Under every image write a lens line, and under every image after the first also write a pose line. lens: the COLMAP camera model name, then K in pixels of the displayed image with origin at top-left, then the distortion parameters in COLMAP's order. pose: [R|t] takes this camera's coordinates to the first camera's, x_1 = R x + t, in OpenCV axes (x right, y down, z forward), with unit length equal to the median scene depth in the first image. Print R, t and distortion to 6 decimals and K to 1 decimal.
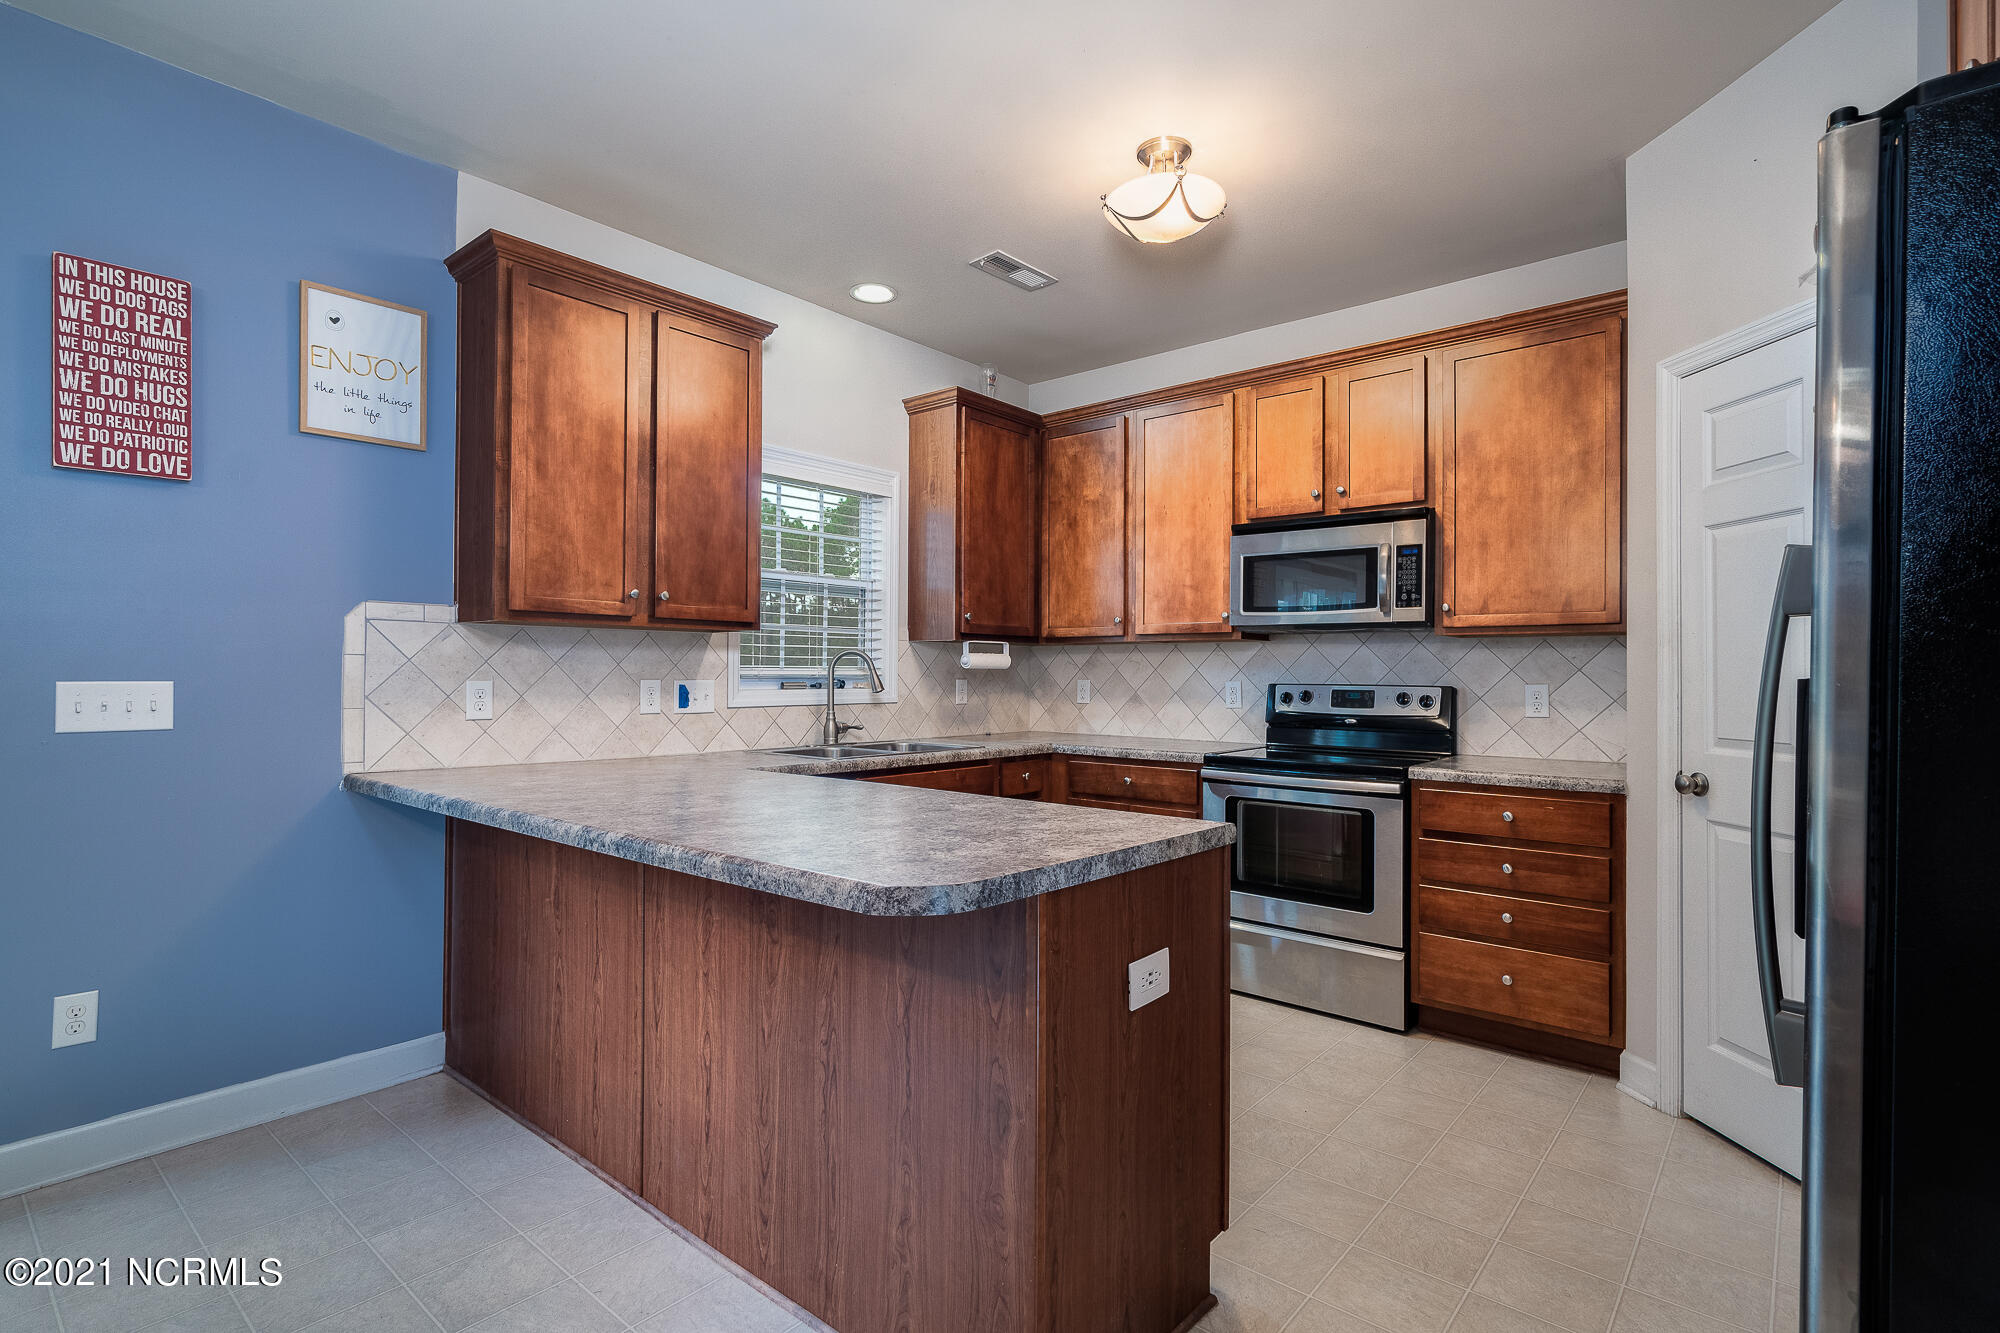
lens RADIAL K [[944.2, 0, 1000.0], [0, 944.2, 666.5], [0, 0, 1]] dist [0.000071, -0.000380]
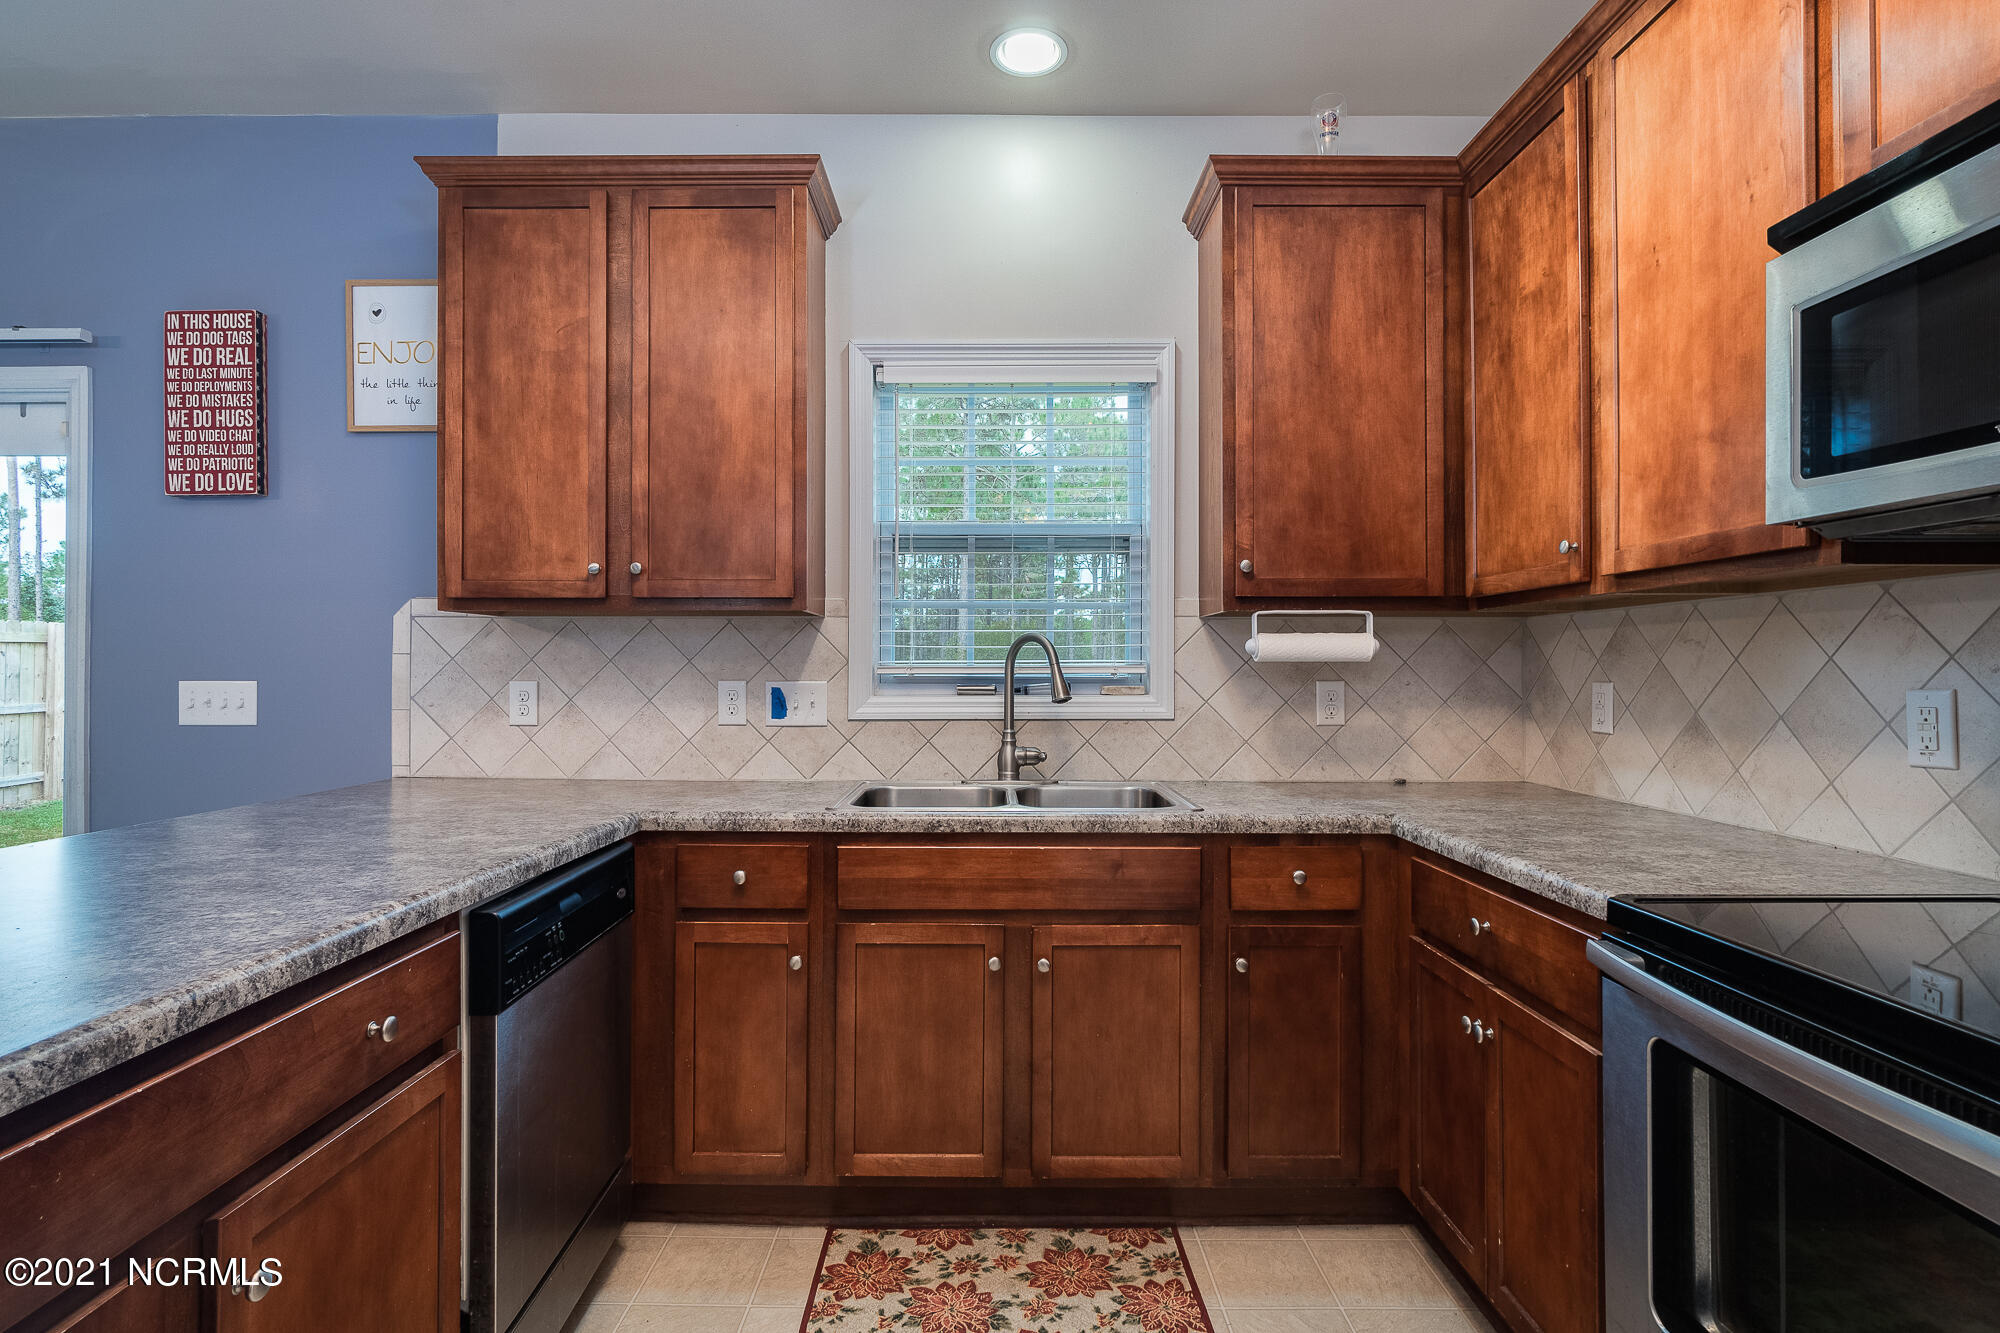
lens RADIAL K [[980.6, 0, 1000.0], [0, 980.6, 666.5], [0, 0, 1]] dist [-0.001578, -0.000246]
pose [[0.651525, -0.008159, -0.758583, 0.422690], [0.008235, 0.999959, -0.003683, 0.008097], [0.758582, -0.003848, 0.651566, 0.720780]]
